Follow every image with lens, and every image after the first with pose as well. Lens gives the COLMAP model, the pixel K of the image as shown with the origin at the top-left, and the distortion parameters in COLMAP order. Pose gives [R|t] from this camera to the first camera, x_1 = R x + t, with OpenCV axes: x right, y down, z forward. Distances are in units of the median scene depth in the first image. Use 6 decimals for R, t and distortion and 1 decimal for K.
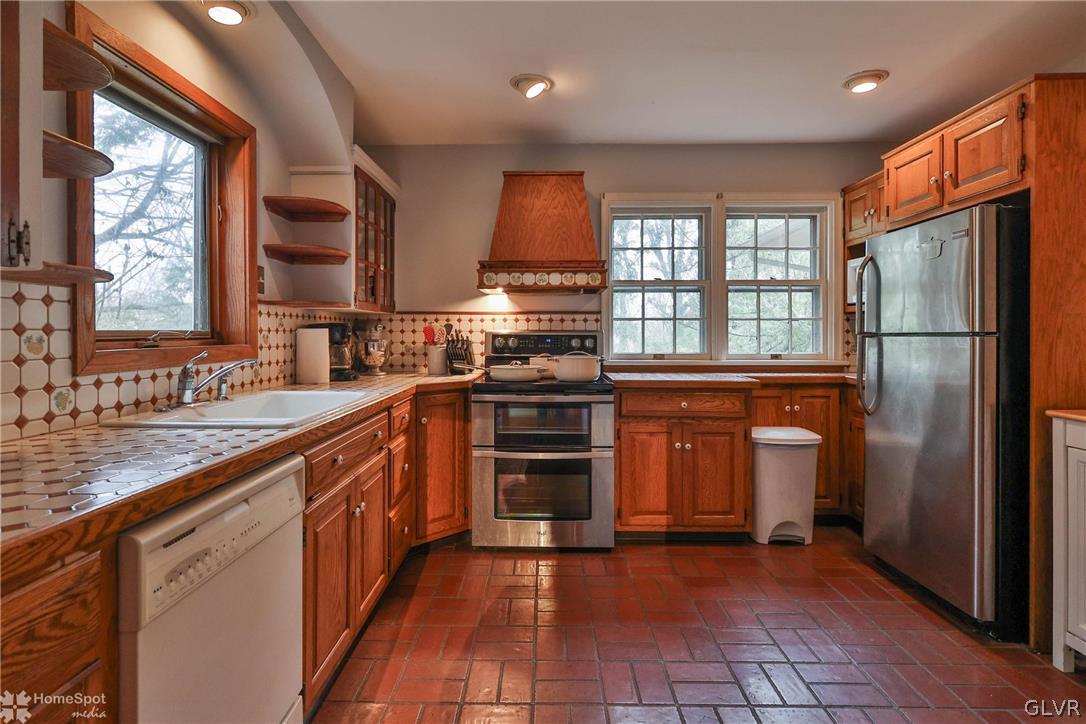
lens RADIAL K [[546.0, 0, 533.7], [0, 546.0, 338.8], [0, 0, 1]] dist [0.002784, -0.000131]
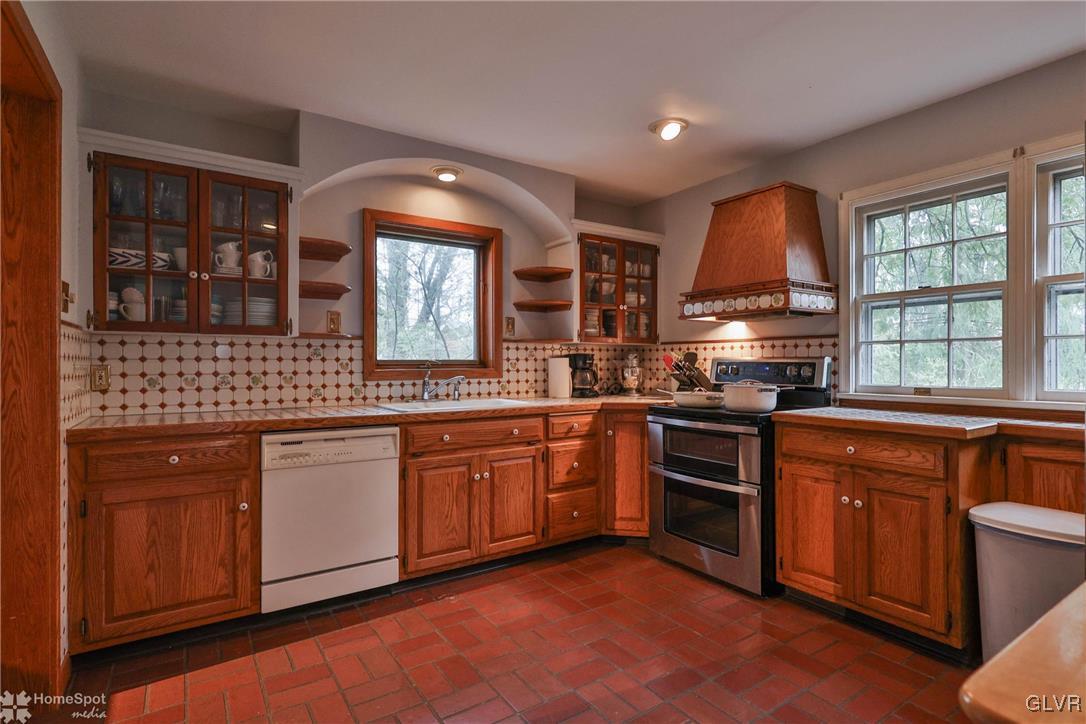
lens RADIAL K [[546.0, 0, 546.4], [0, 546.0, 364.1], [0, 0, 1]] dist [0.002784, -0.000131]
pose [[0.567861, 0.000205, -0.823125, 0.670903], [-0.006791, 0.999967, -0.004436, 0.003067], [0.823097, 0.008109, 0.567844, 0.181471]]
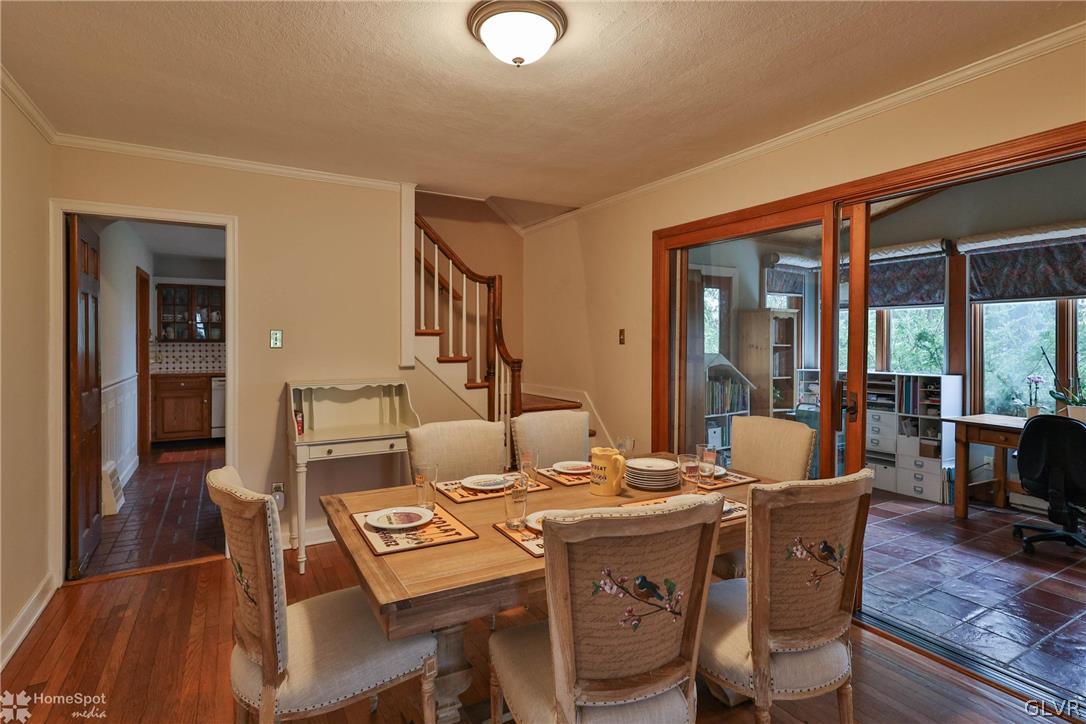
lens RADIAL K [[546.0, 0, 540.6], [0, 546.0, 350.2], [0, 0, 1]] dist [0.002784, -0.000131]
pose [[0.519611, 0.012933, -0.854305, 2.530895], [-0.014262, 0.999877, 0.006462, -0.048755], [0.854284, 0.008827, 0.519732, 0.278590]]
